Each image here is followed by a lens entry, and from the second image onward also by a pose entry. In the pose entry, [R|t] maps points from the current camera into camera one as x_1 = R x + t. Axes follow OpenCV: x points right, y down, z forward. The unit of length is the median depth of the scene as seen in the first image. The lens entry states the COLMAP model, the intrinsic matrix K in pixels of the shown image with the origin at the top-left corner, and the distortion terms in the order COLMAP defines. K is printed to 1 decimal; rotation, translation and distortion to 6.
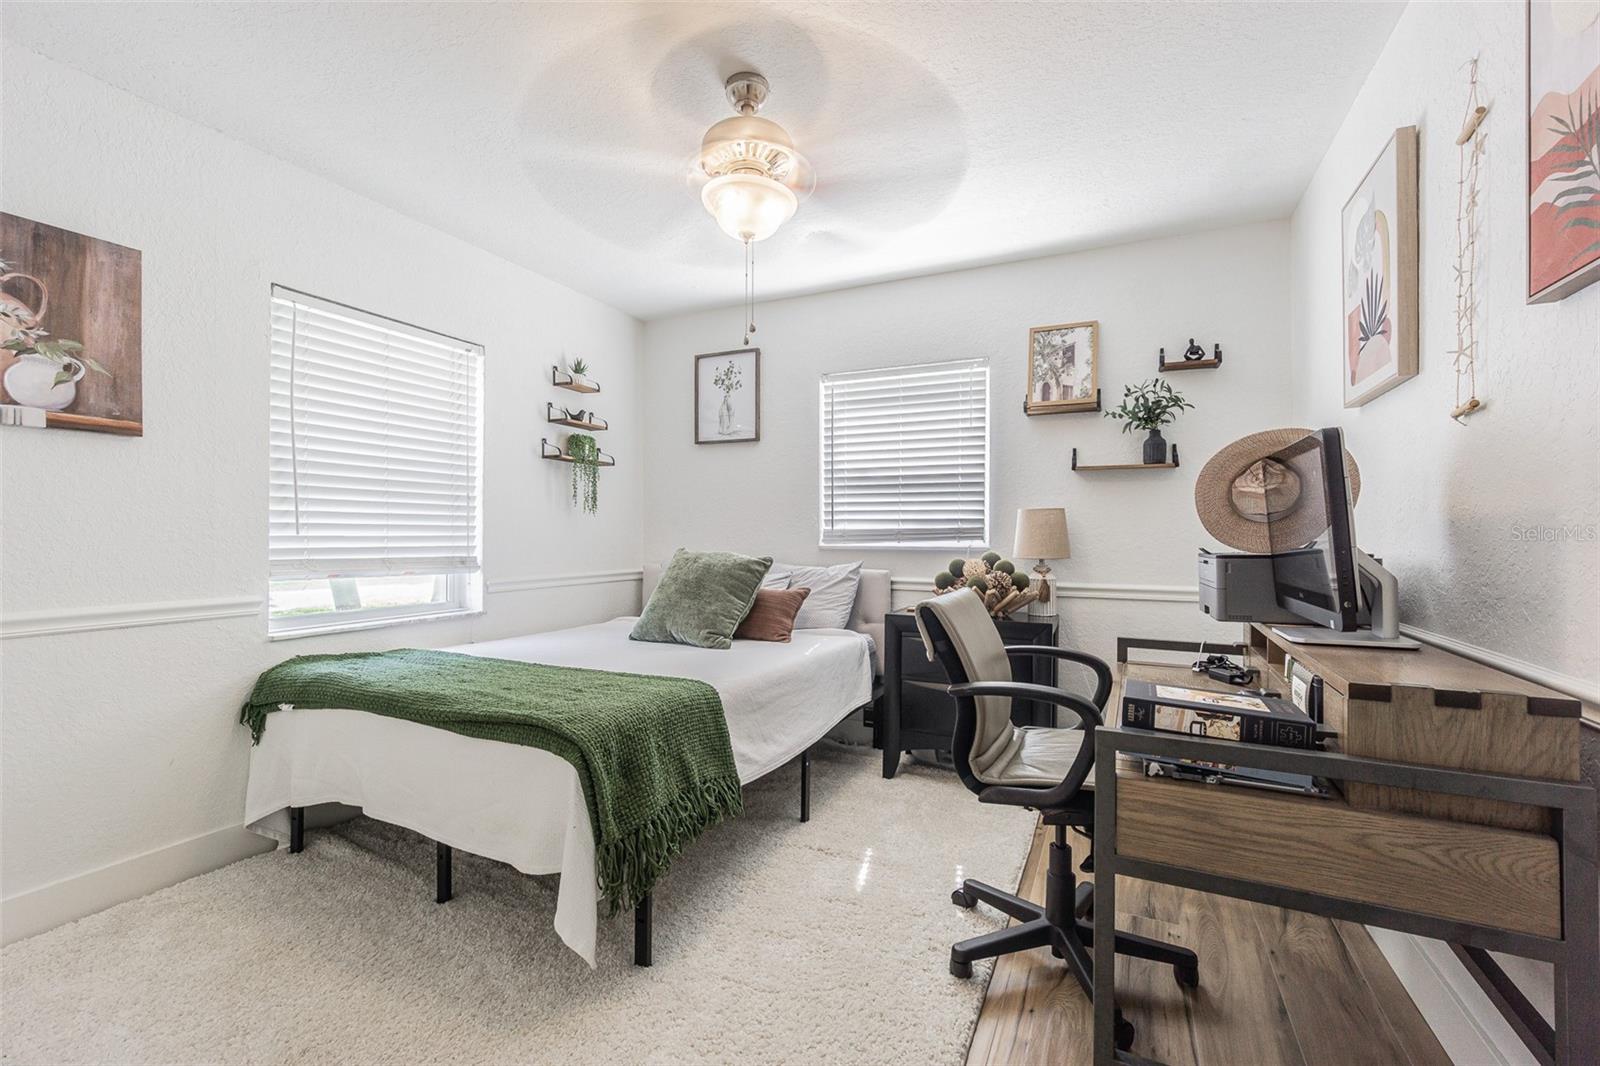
lens RADIAL K [[697.6, 0, 789.4], [0, 697.6, 537.5], [0, 0, 1]] dist [-0.009980, 0.001811]
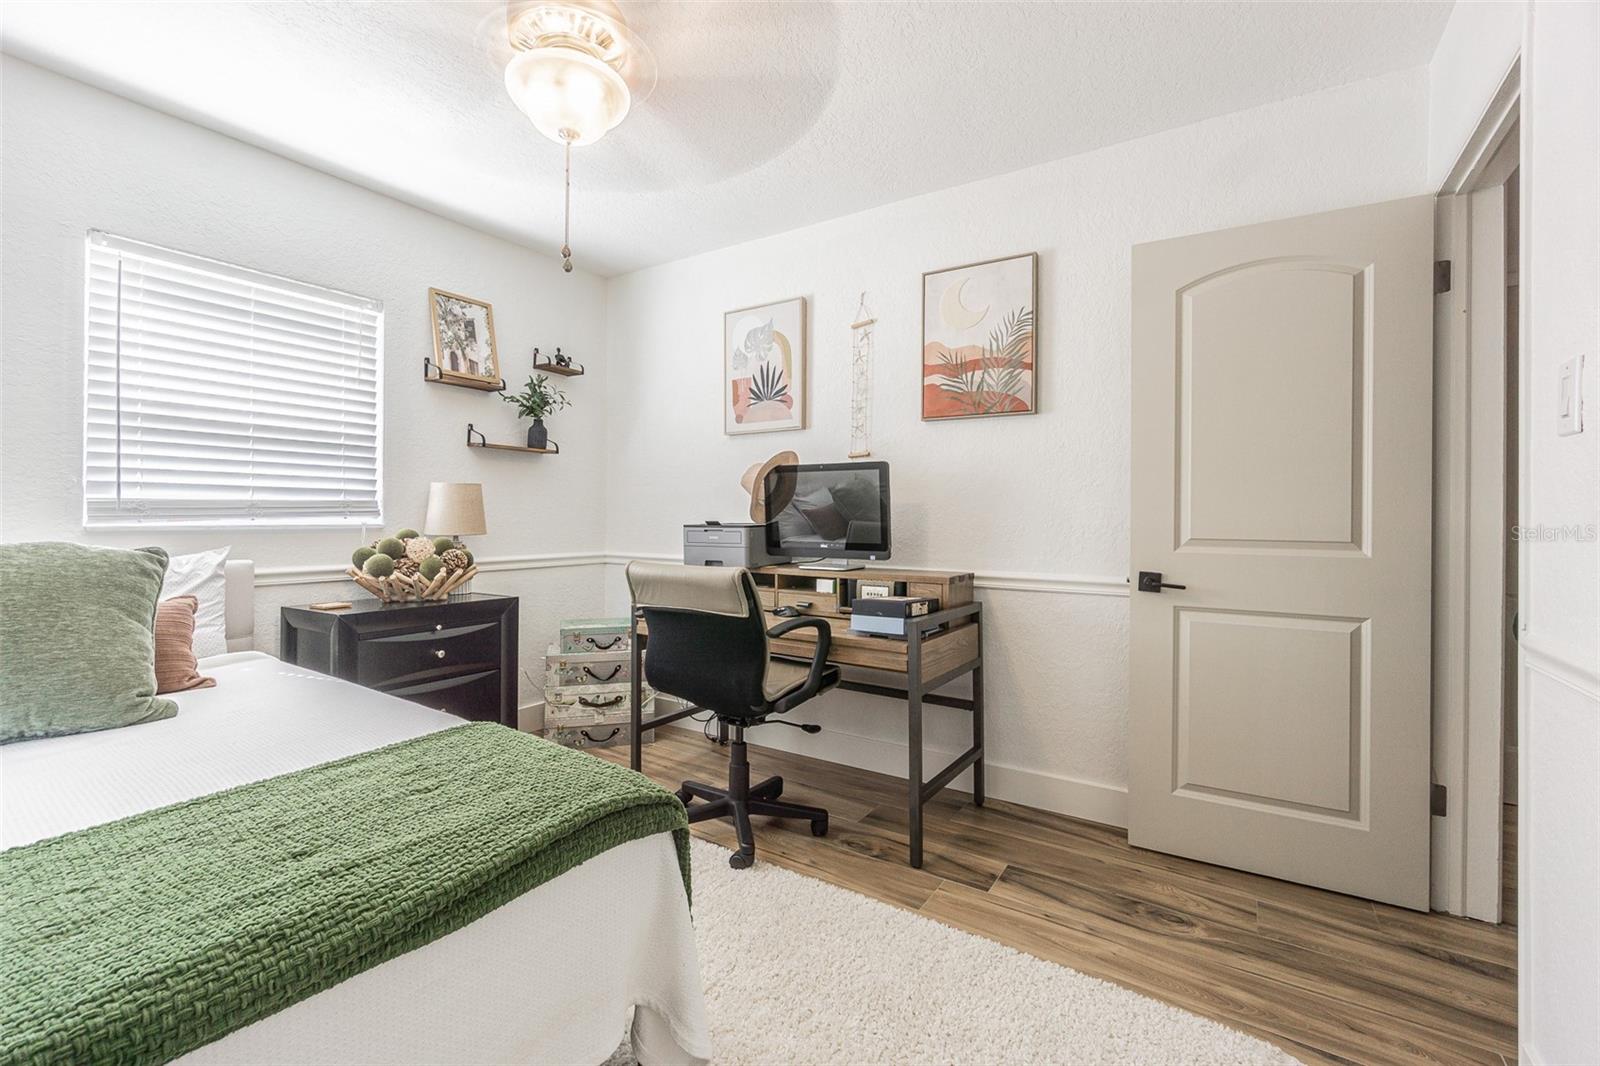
lens RADIAL K [[697.6, 0, 790.6], [0, 697.6, 518.6], [0, 0, 1]] dist [-0.009980, 0.001811]
pose [[0.121396, -0.009994, 0.992554, -0.532346], [-0.006122, 0.999923, 0.010817, -0.004890], [-0.992585, -0.007390, 0.121325, 0.419372]]
